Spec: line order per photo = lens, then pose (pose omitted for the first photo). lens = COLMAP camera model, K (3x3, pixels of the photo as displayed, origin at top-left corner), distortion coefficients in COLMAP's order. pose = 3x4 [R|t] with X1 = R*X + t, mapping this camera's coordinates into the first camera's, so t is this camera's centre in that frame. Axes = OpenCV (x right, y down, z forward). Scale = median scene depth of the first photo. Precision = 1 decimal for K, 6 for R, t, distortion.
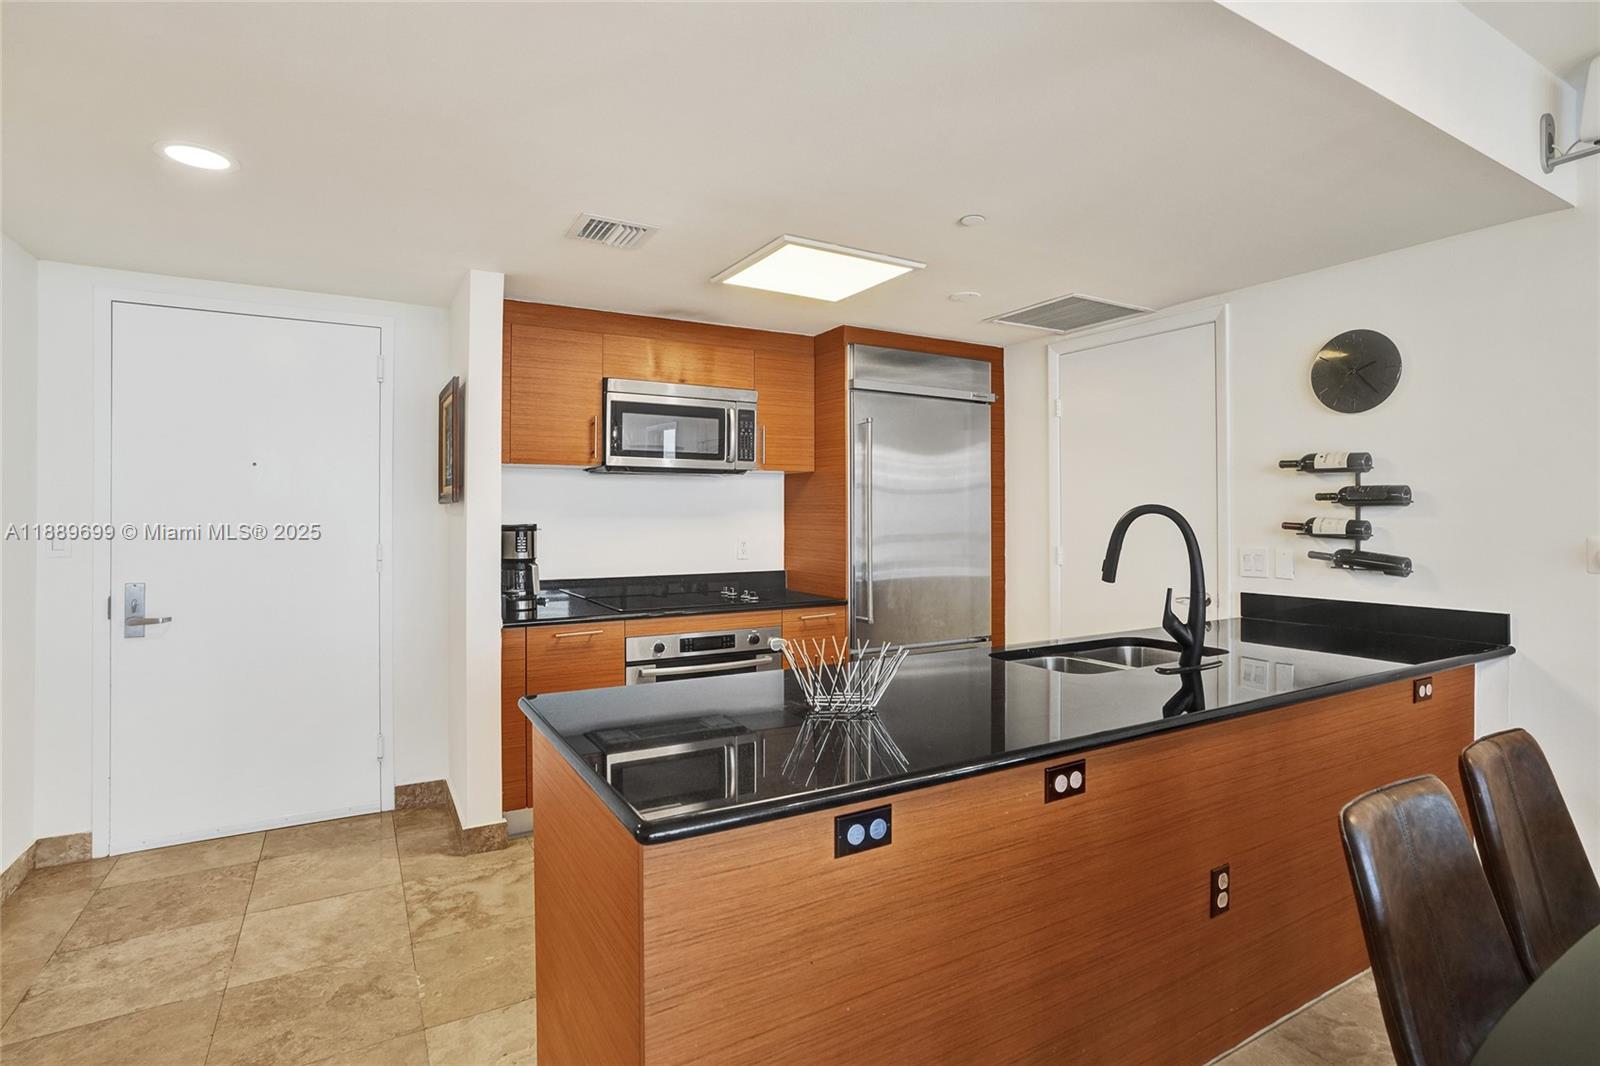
lens RADIAL K [[793.1, 0, 794.0], [0, 793.1, 510.0], [0, 0, 1]] dist [0.000094, 0.000301]
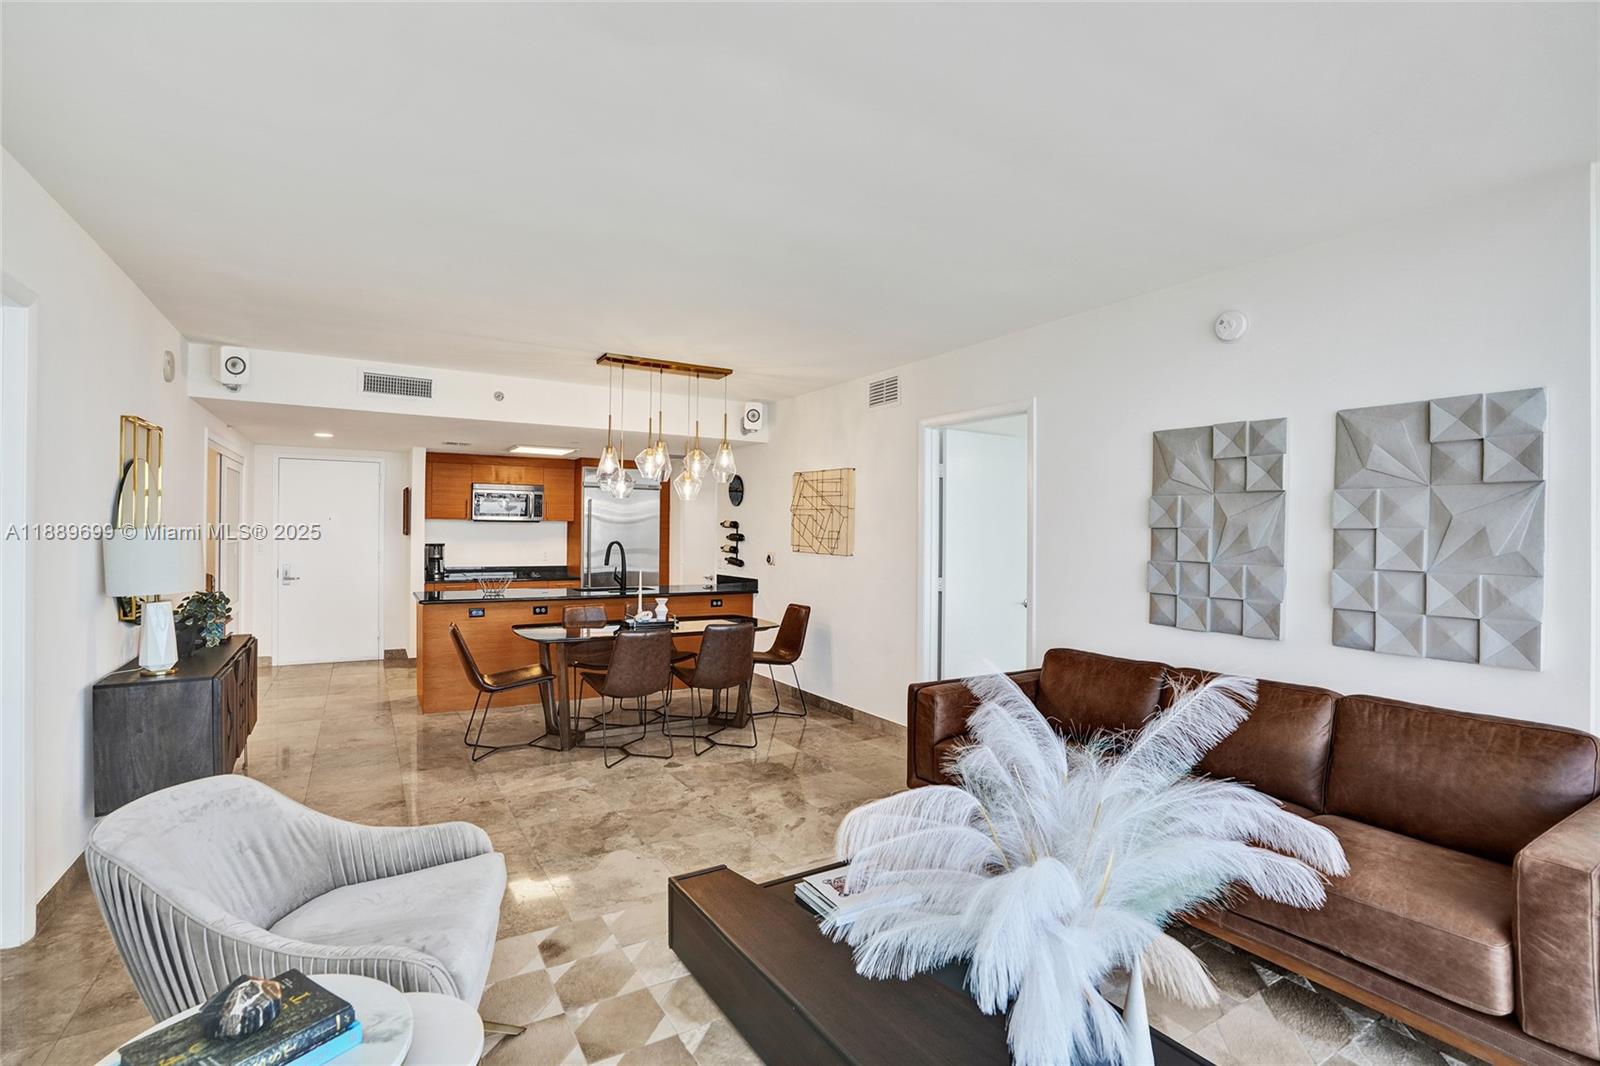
lens RADIAL K [[771.1, 0, 800.8], [0, 771.1, 535.1], [0, 0, 1]] dist [-0.046525, 0.029308]
pose [[0.999885, 0.012461, 0.008587, 0.760590], [-0.012527, 0.999892, 0.007633, -0.039825], [-0.008491, -0.007739, 0.999934, -1.365631]]
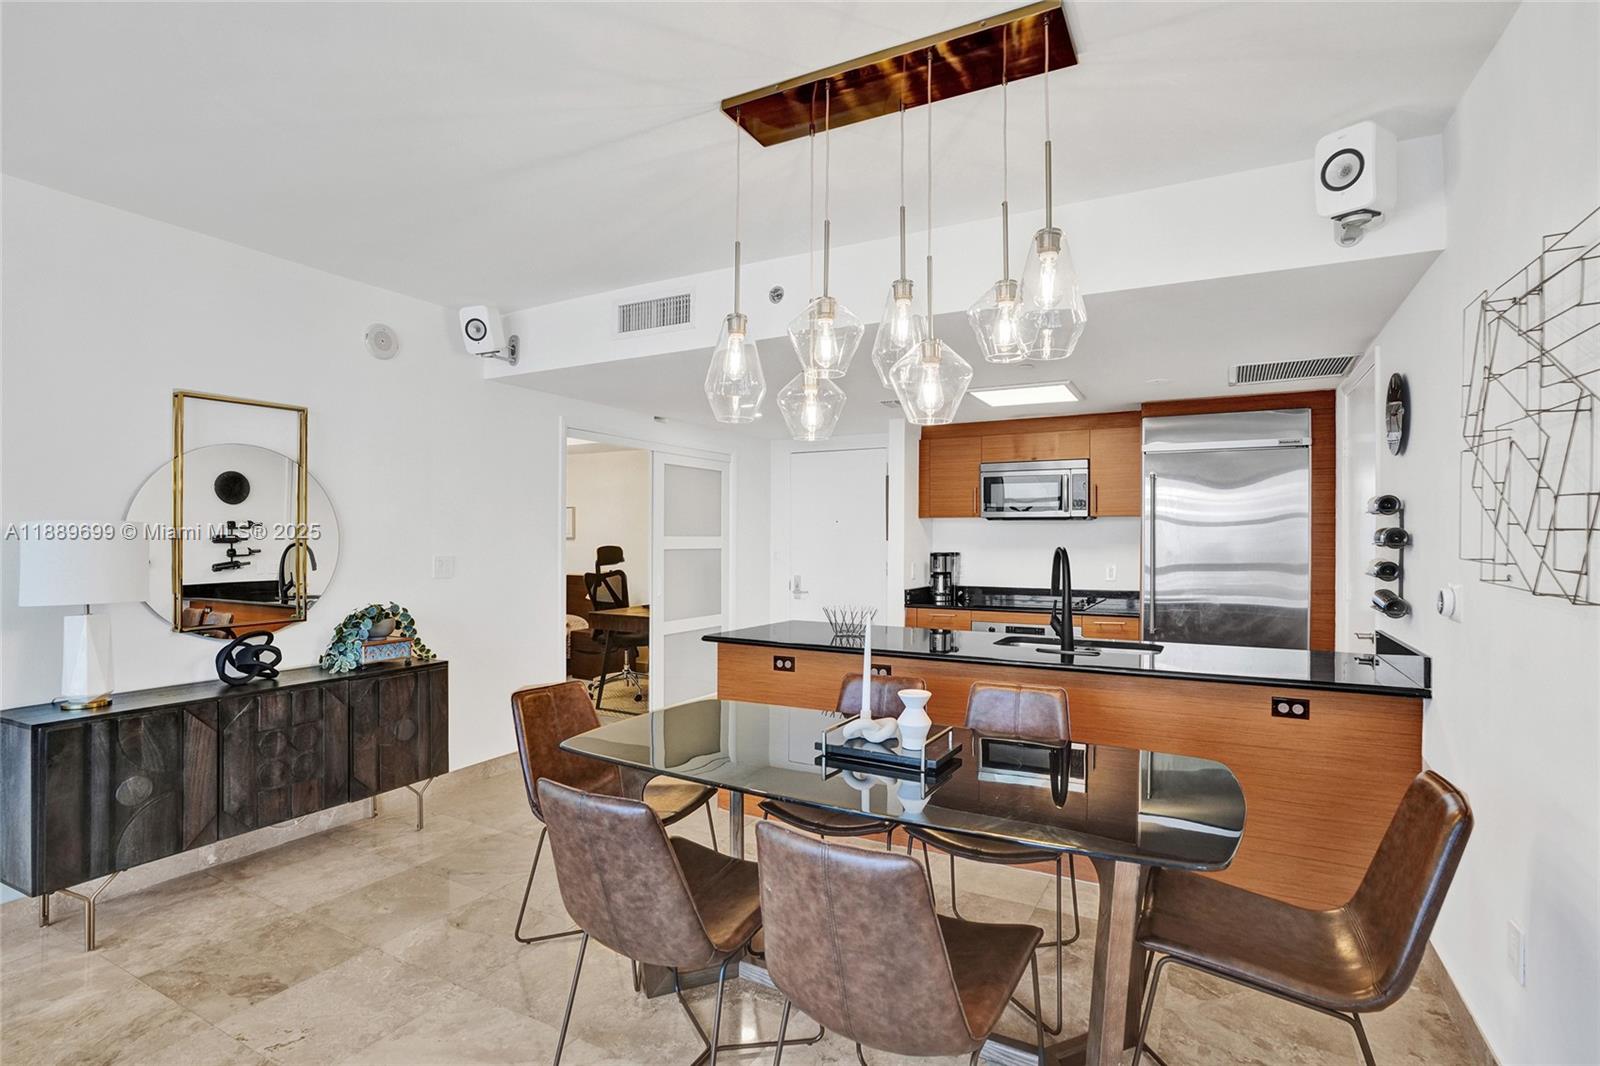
lens RADIAL K [[771.1, 0, 800.8], [0, 771.1, 535.1], [0, 0, 1]] dist [-0.046525, 0.029308]
pose [[0.506833, -0.000707, -0.862044, 0.972262], [-0.003585, 0.999989, -0.002927, -0.013089], [0.862037, 0.004574, 0.506825, -0.130861]]
